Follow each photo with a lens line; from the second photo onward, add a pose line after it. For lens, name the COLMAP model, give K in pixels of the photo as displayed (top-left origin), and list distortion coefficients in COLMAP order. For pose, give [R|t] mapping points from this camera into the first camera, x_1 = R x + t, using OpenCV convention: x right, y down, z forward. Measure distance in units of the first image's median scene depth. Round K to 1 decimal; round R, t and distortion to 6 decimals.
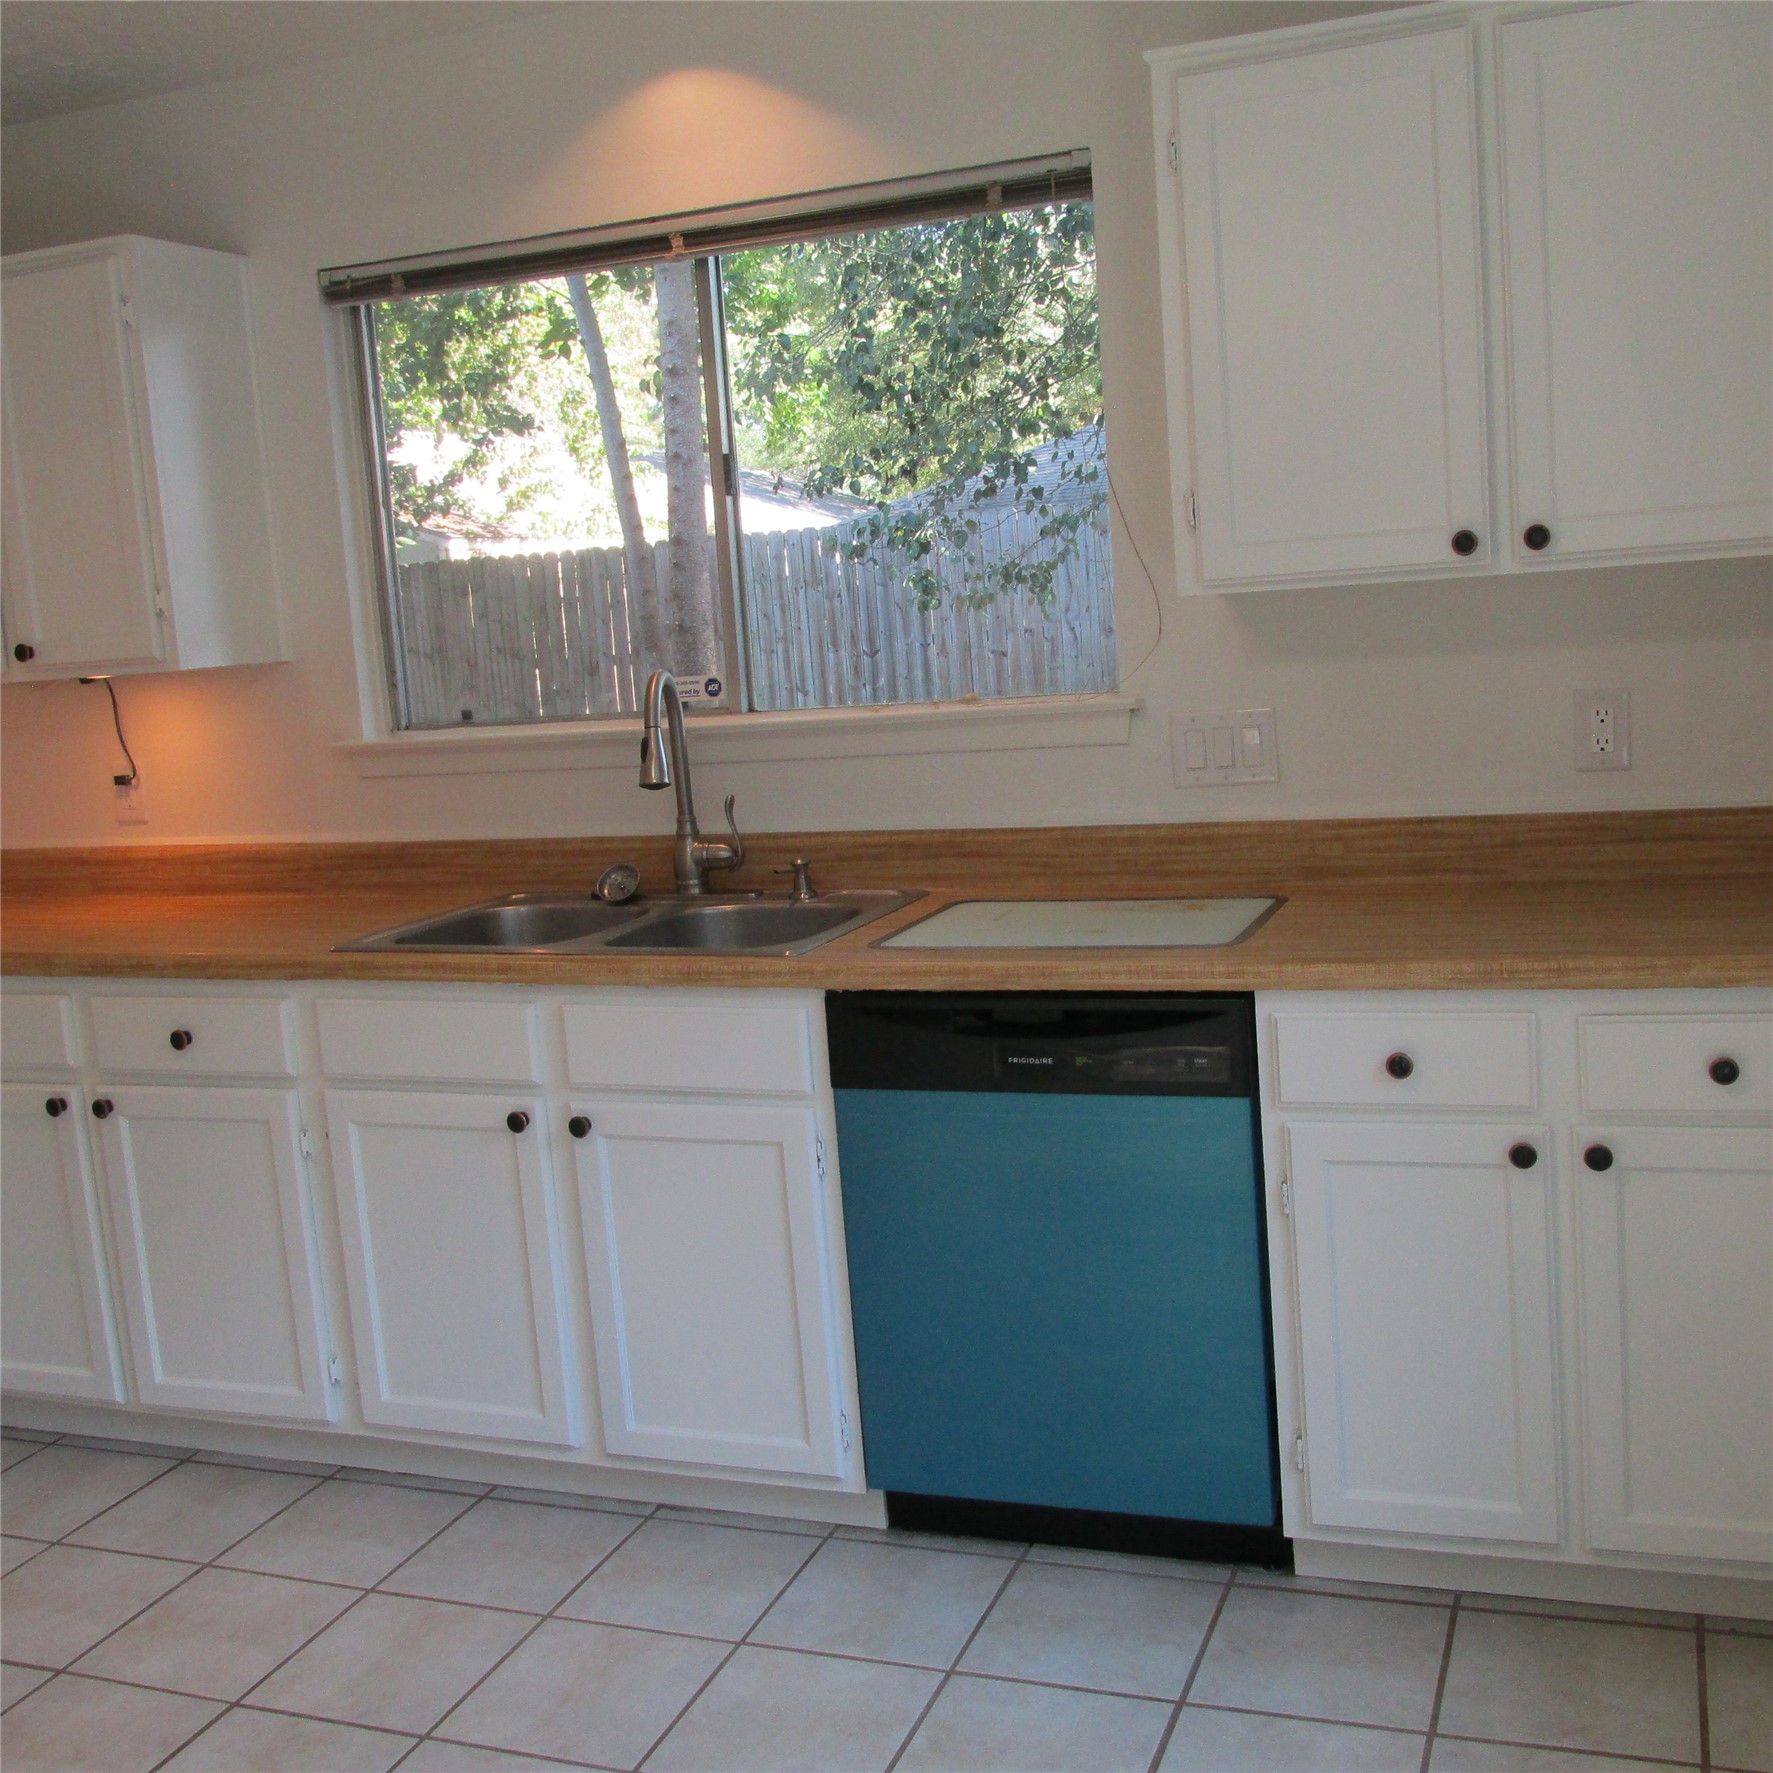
lens RADIAL K [[1966.2, 0, 884.3], [0, 1966.2, 893.4], [0, 0, 1]] dist [-0.033895, 0.000000]
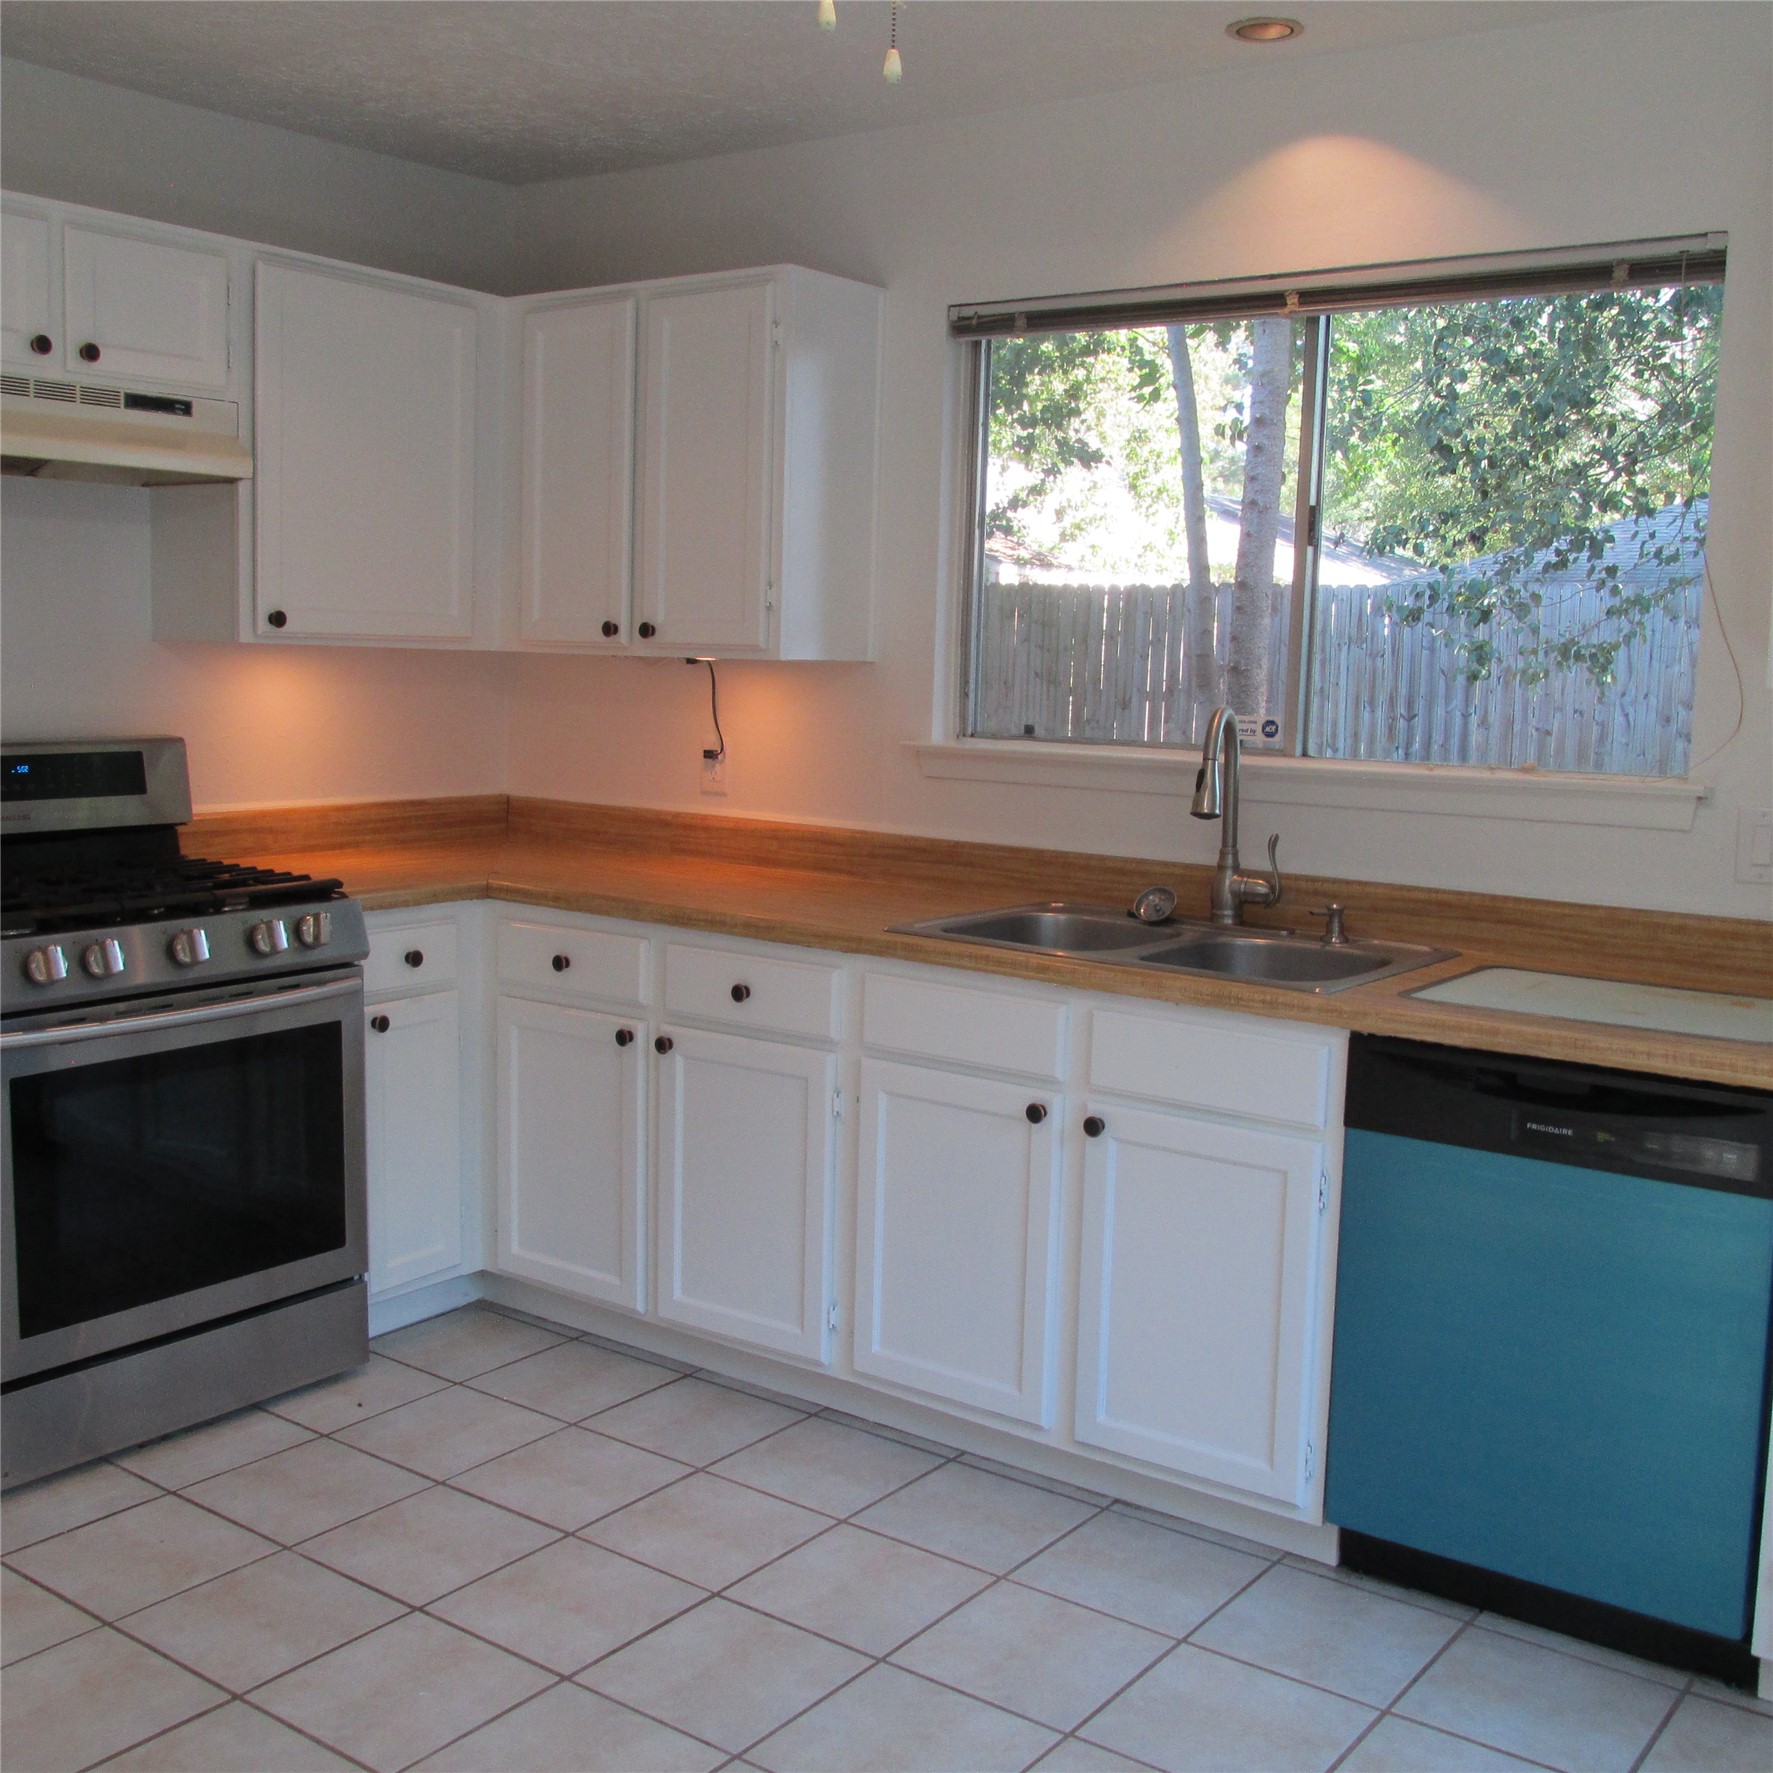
lens RADIAL K [[1966.2, 0, 873.2], [0, 1966.2, 893.6], [0, 0, 1]] dist [-0.033895, 0.000000]
pose [[0.958652, 0.129740, -0.253286, -0.015435], [-0.134515, 0.990910, -0.001549, 0.010850], [0.250783, 0.035556, 0.967390, -0.047989]]
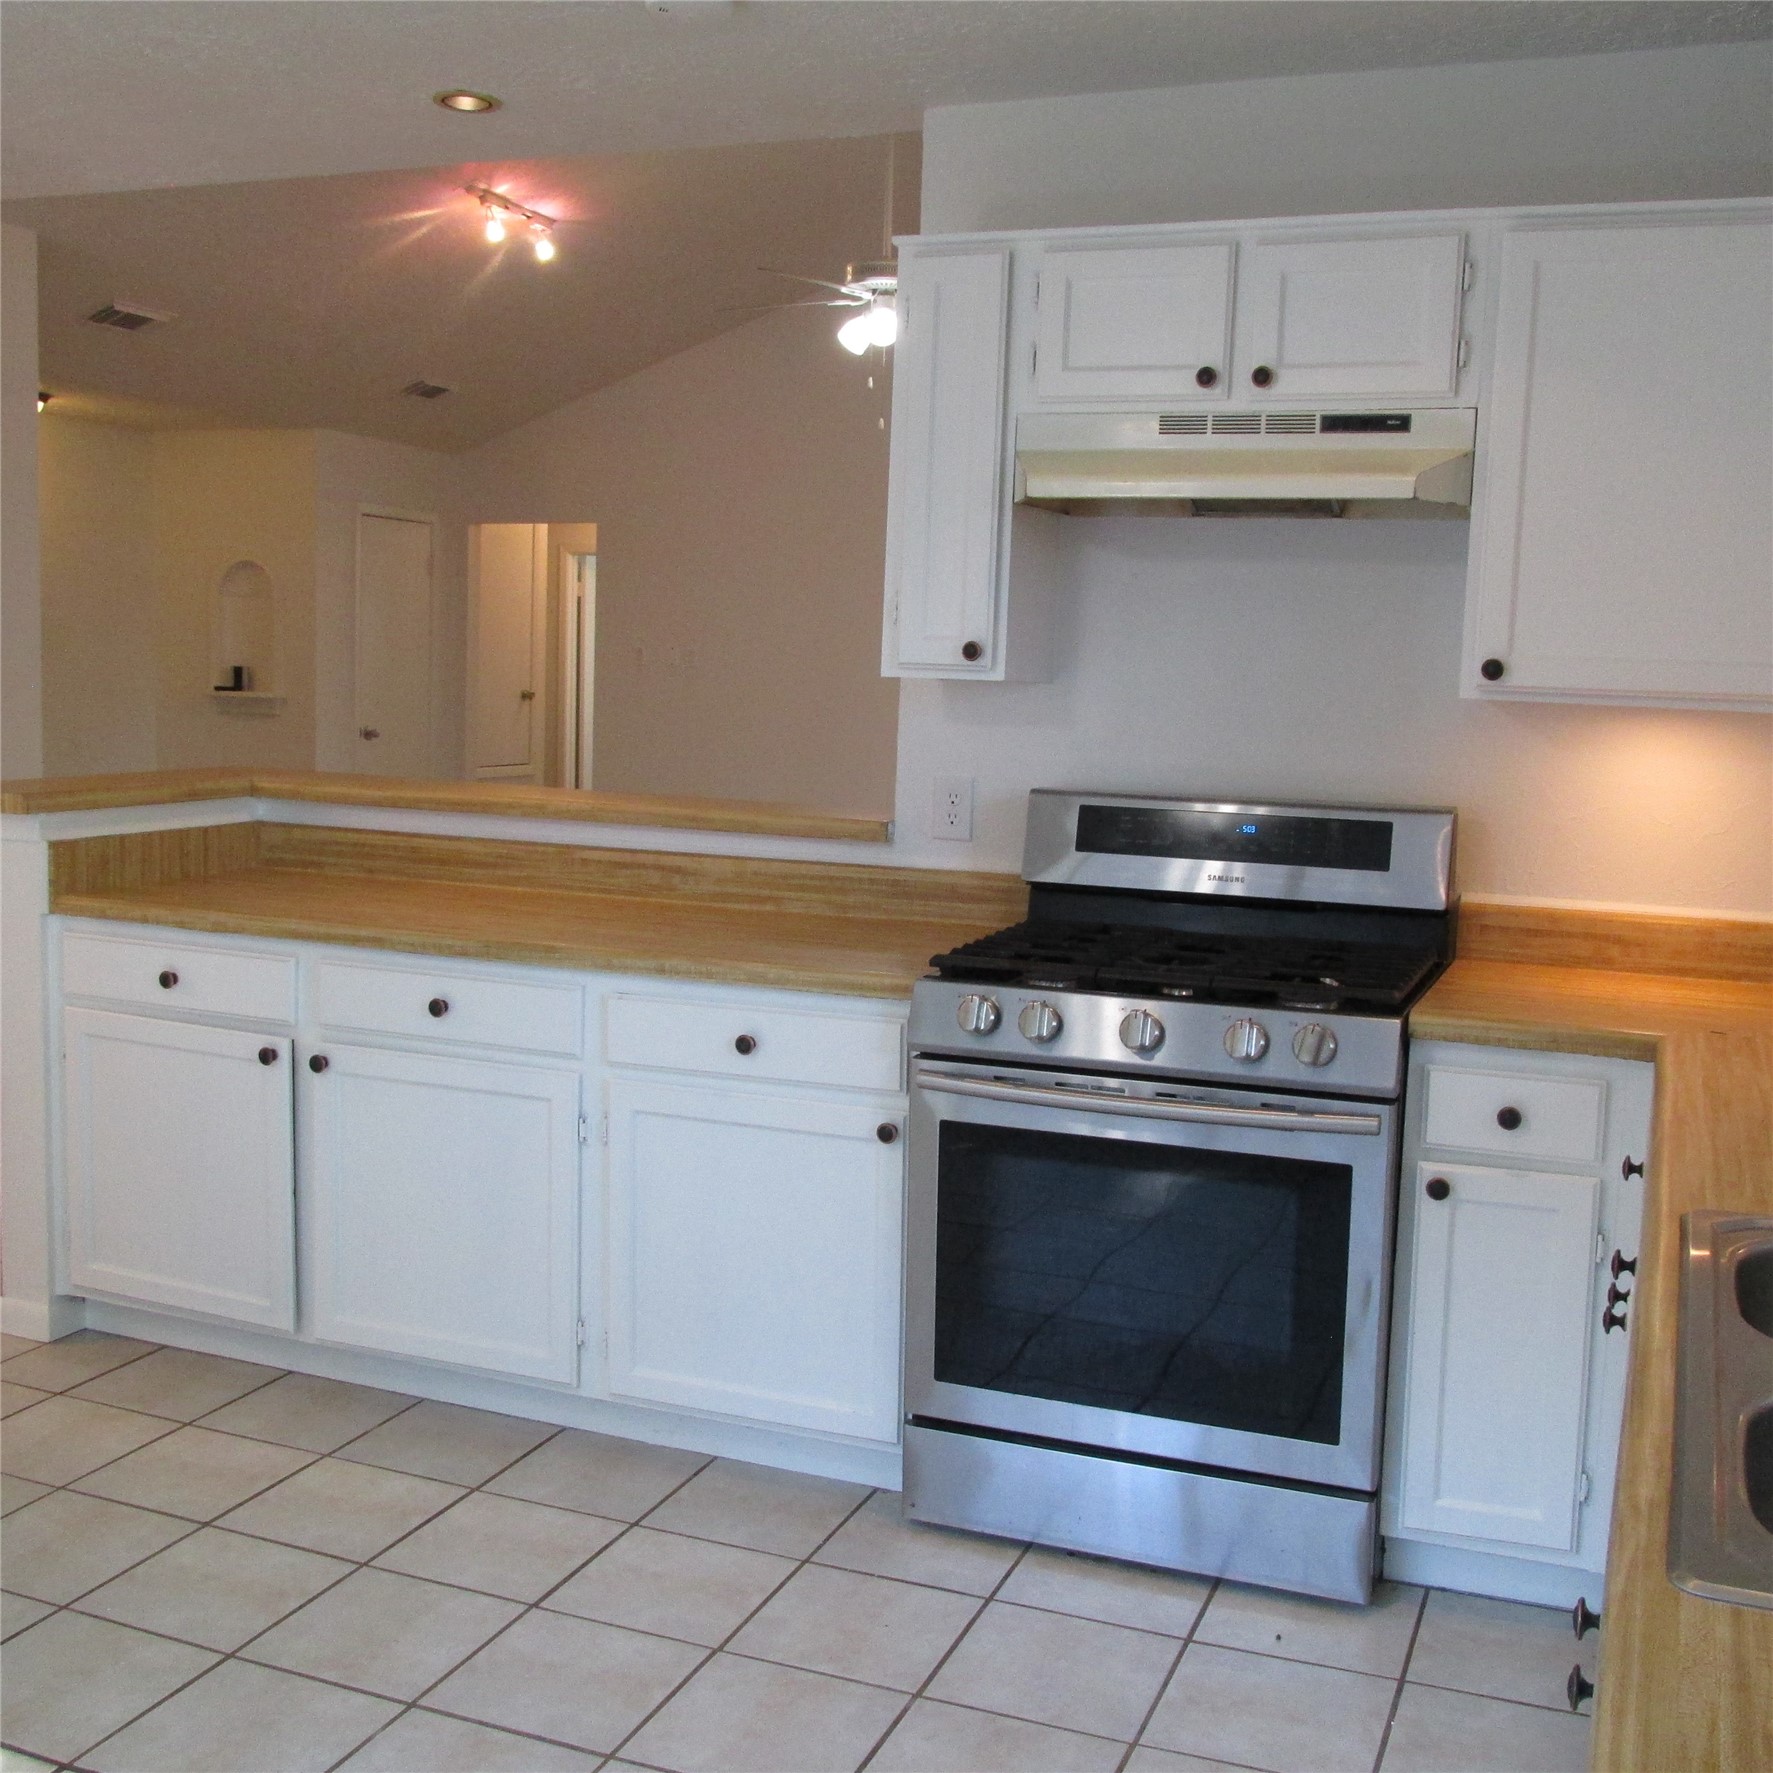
lens RADIAL K [[1966.2, 0, 902.8], [0, 1966.2, 892.8], [0, 0, 1]] dist [-0.033895, 0.000000]
pose [[-0.007763, 0.190755, -0.981607, 0.264319], [-0.176387, 0.965983, 0.189114, -0.126102], [0.984290, 0.174610, 0.026148, 0.680776]]
